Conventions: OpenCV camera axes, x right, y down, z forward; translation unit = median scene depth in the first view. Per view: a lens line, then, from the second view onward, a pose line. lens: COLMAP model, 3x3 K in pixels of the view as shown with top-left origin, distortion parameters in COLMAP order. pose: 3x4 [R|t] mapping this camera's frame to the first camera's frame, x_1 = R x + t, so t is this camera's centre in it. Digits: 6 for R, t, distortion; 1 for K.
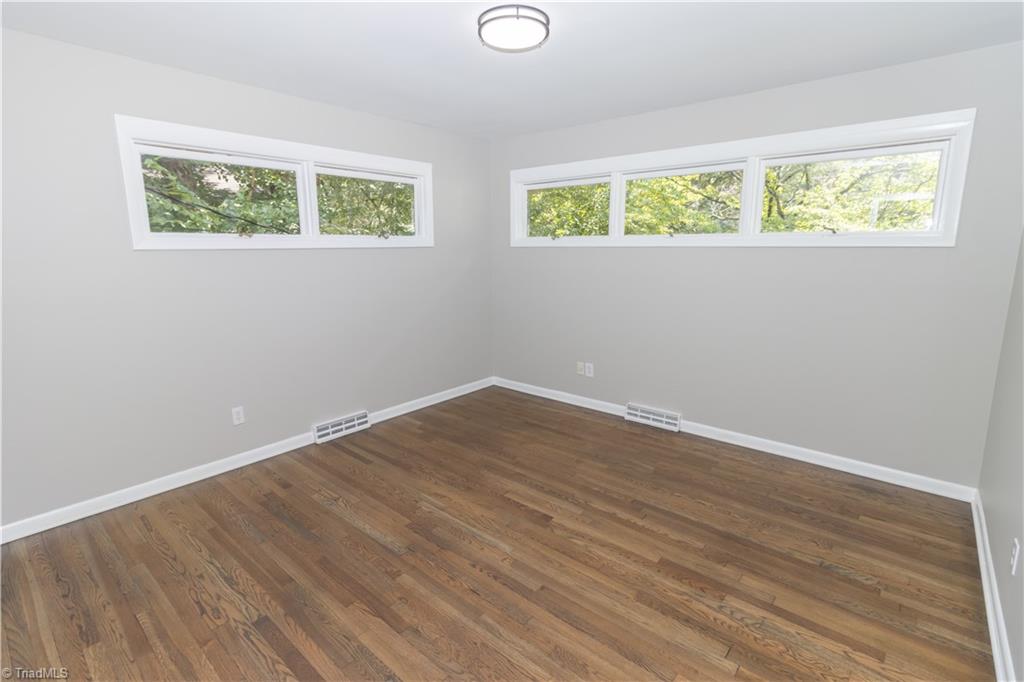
lens RADIAL K [[480.9, 0, 509.2], [0, 480.9, 330.8], [0, 0, 1]] dist [0.003797, 0.000316]
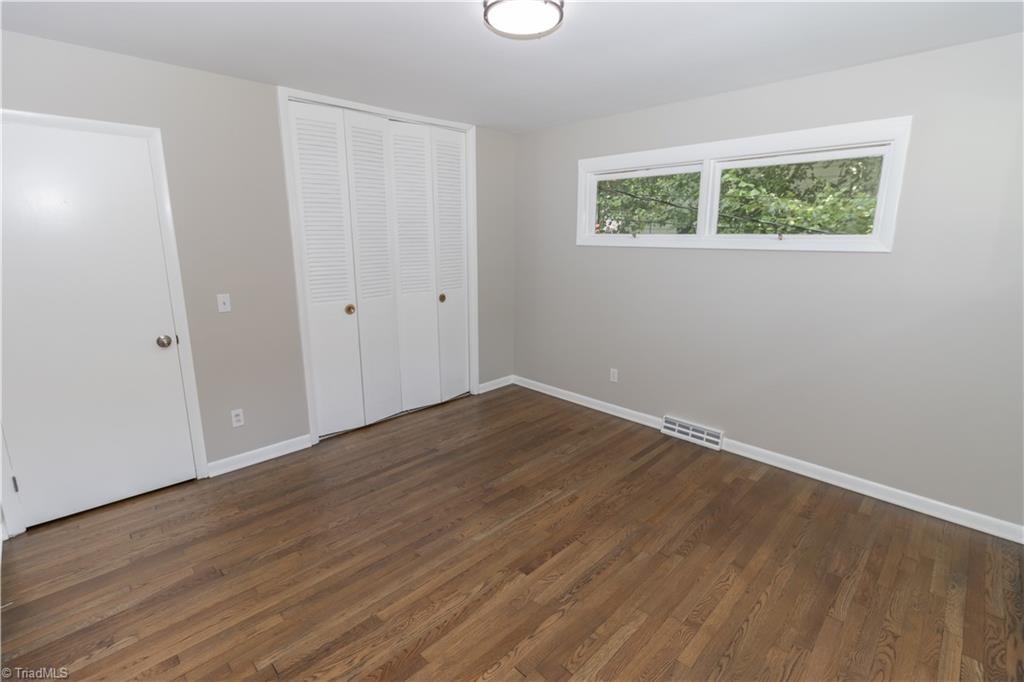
lens RADIAL K [[467.3, 0, 508.1], [0, 467.3, 329.0], [0, 0, 1]] dist [-0.003341, -0.000323]
pose [[-0.077100, 0.201757, -0.976396, 0.776514], [-0.179992, 0.960404, 0.212666, -0.187275], [0.980642, 0.192141, -0.037733, 0.880716]]
